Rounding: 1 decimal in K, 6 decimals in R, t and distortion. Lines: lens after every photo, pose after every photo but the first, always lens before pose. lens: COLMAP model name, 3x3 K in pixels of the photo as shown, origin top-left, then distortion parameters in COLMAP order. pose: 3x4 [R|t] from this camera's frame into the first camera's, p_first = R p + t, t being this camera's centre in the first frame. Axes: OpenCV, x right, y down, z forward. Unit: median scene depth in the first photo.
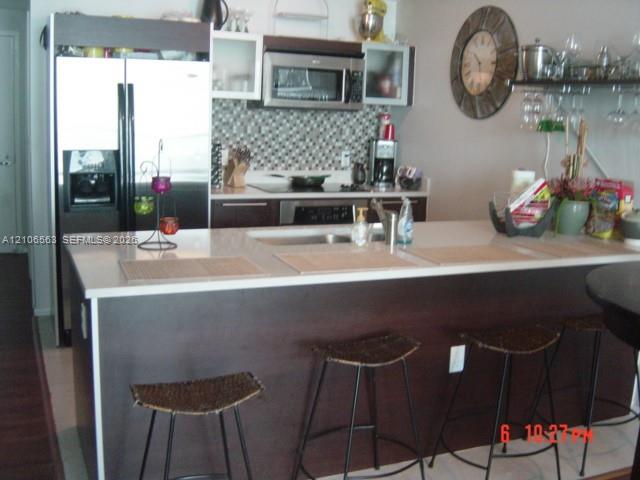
lens RADIAL K [[718.5, 0, 320.0], [0, 718.5, 240.0], [0, 0, 1]] dist [-0.153059, 0.012611]
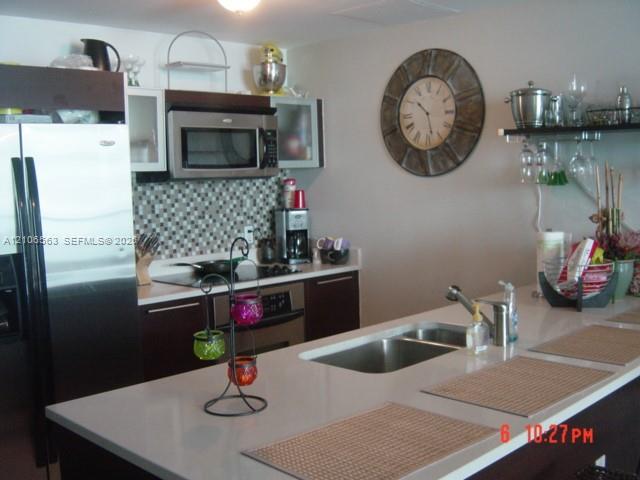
lens RADIAL K [[718.5, 0, 320.0], [0, 718.5, 240.0], [0, 0, 1]] dist [-0.153059, 0.012611]
pose [[0.927730, -0.095286, 0.360885, -0.199760], [0.125678, 0.990154, -0.061645, -0.047900], [-0.351458, 0.102545, 0.930571, 0.202079]]
